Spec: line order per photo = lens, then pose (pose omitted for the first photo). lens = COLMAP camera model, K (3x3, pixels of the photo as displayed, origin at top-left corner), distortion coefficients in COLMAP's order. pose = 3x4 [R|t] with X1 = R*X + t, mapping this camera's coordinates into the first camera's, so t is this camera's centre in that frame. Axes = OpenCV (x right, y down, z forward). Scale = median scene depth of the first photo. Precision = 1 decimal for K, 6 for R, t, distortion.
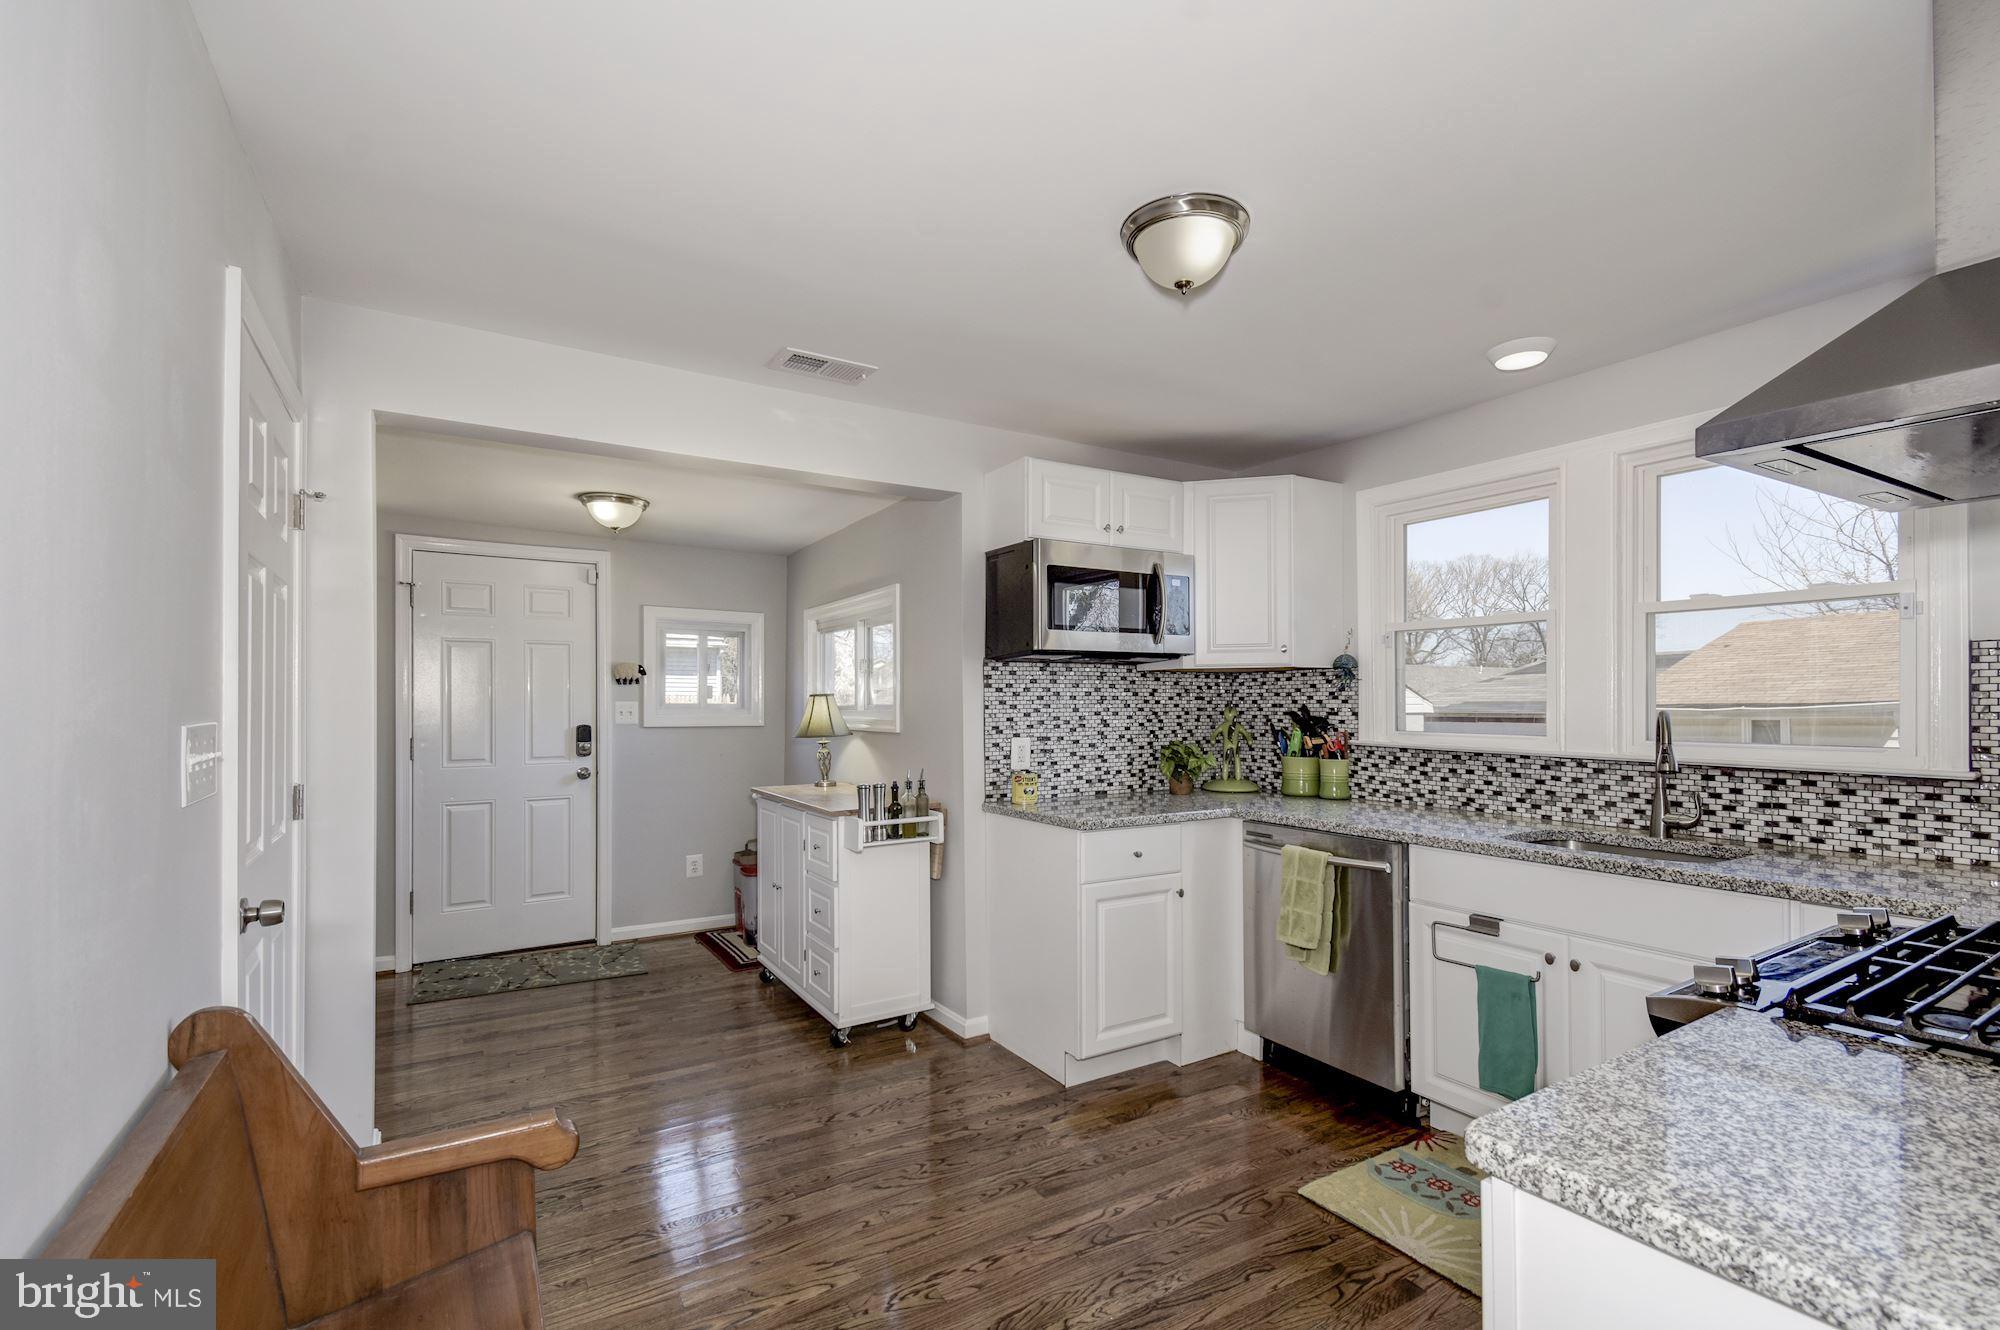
lens RADIAL K [[880.2, 0, 996.3], [0, 880.2, 682.7], [0, 0, 1]] dist [0.024459, -0.000126]
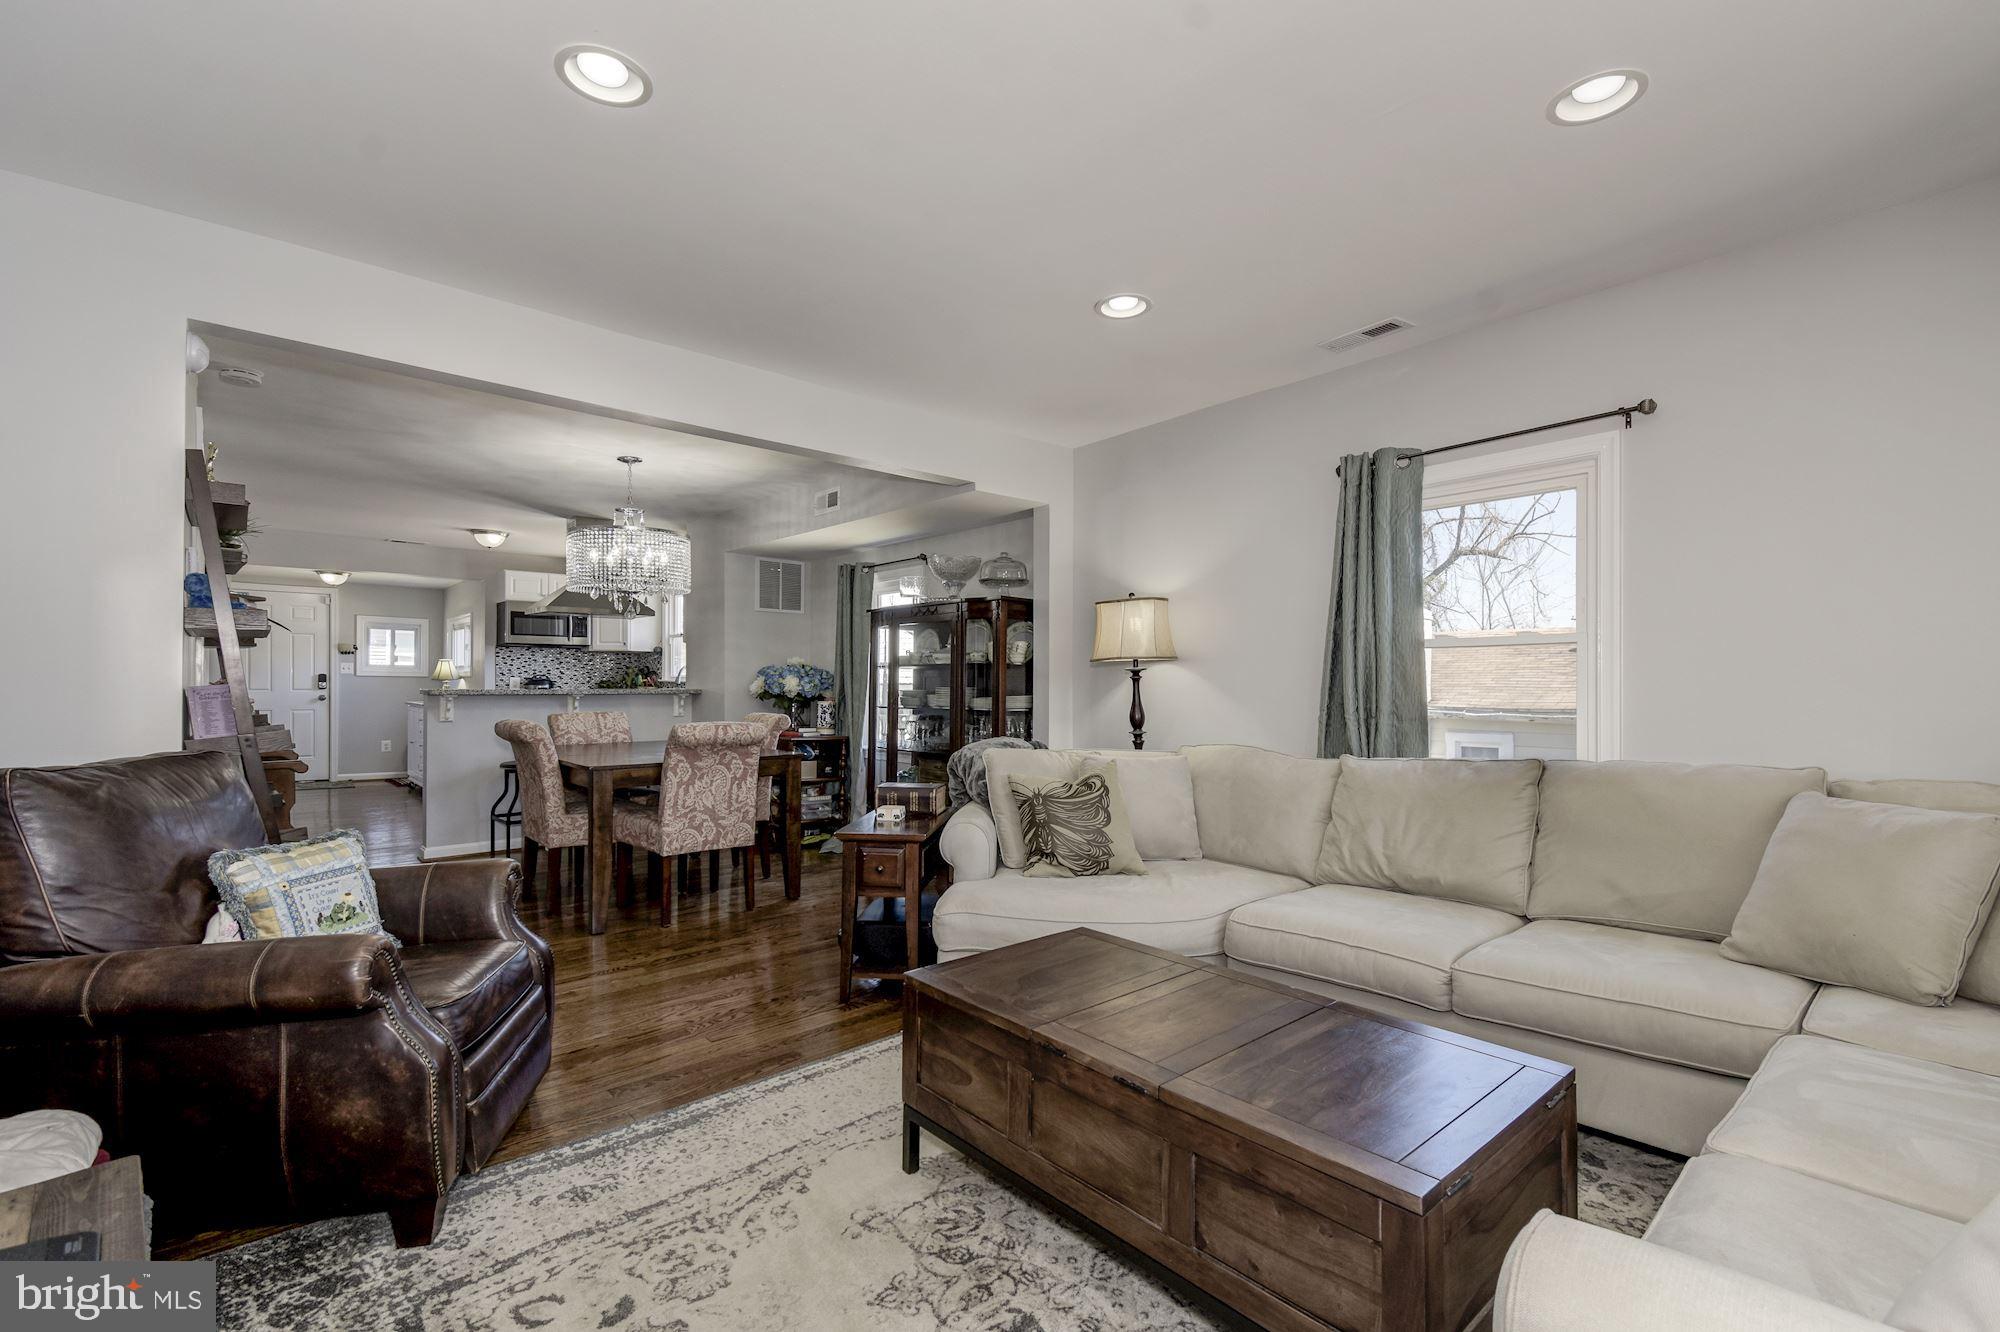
lens RADIAL K [[880.2, 0, 999.7], [0, 880.2, 673.1], [0, 0, 1]] dist [0.024459, -0.000126]
pose [[0.984239, 0.011035, 0.176498, 0.710461], [-0.012751, 0.999882, 0.008592, 0.008131], [-0.176382, -0.010707, 0.984263, -1.305126]]
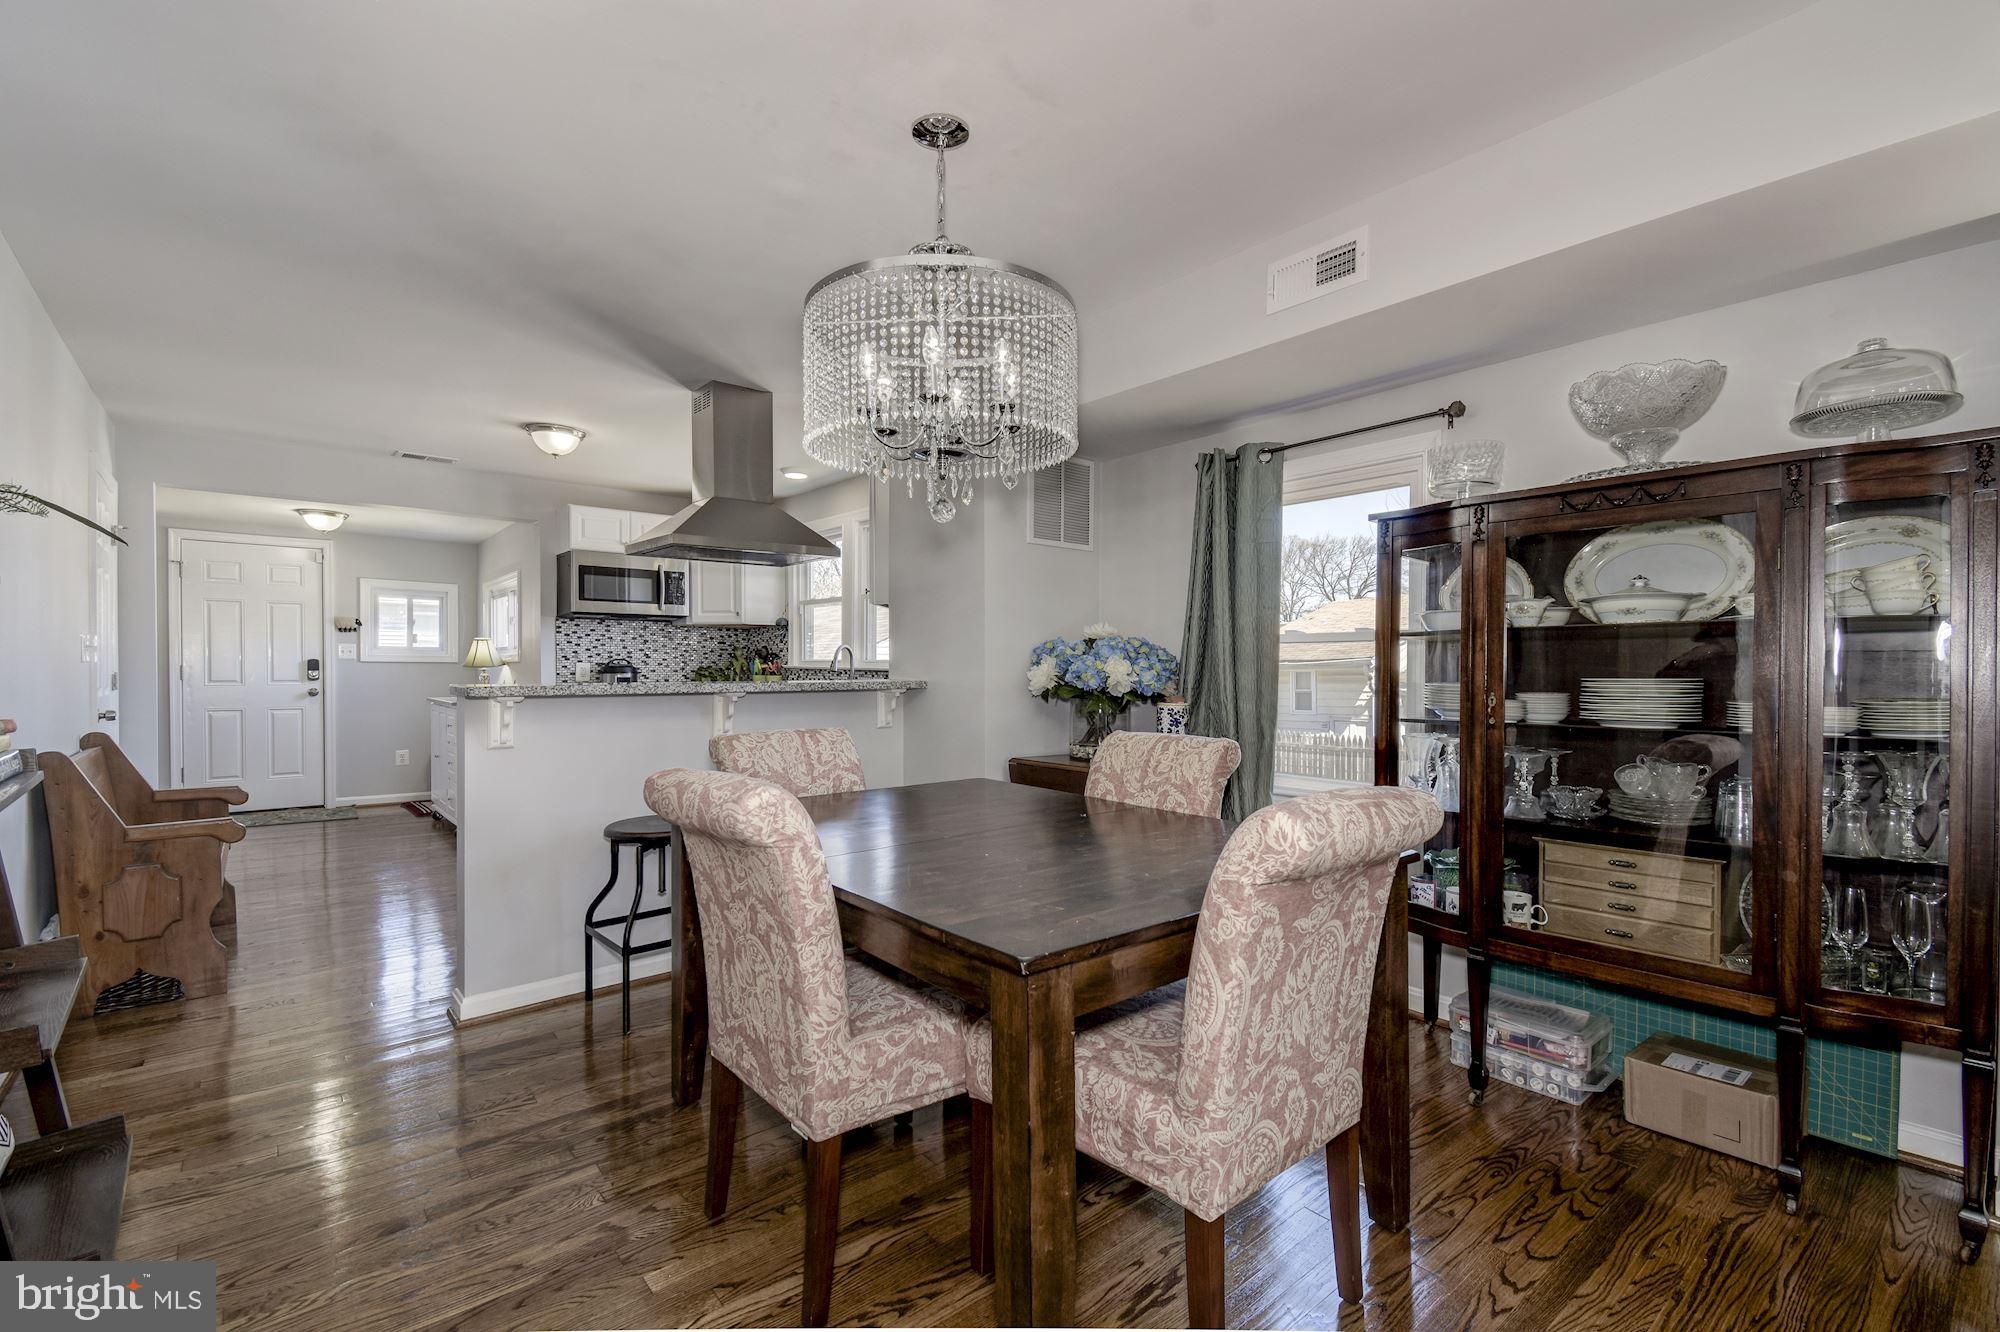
lens RADIAL K [[880.2, 0, 1002.3], [0, 880.2, 666.3], [0, 0, 1]] dist [0.024459, -0.000126]
pose [[0.987320, 0.004979, 0.158665, 0.427785], [-0.008055, 0.999792, 0.018748, 0.022769], [-0.158539, -0.019788, 0.987154, -0.642857]]
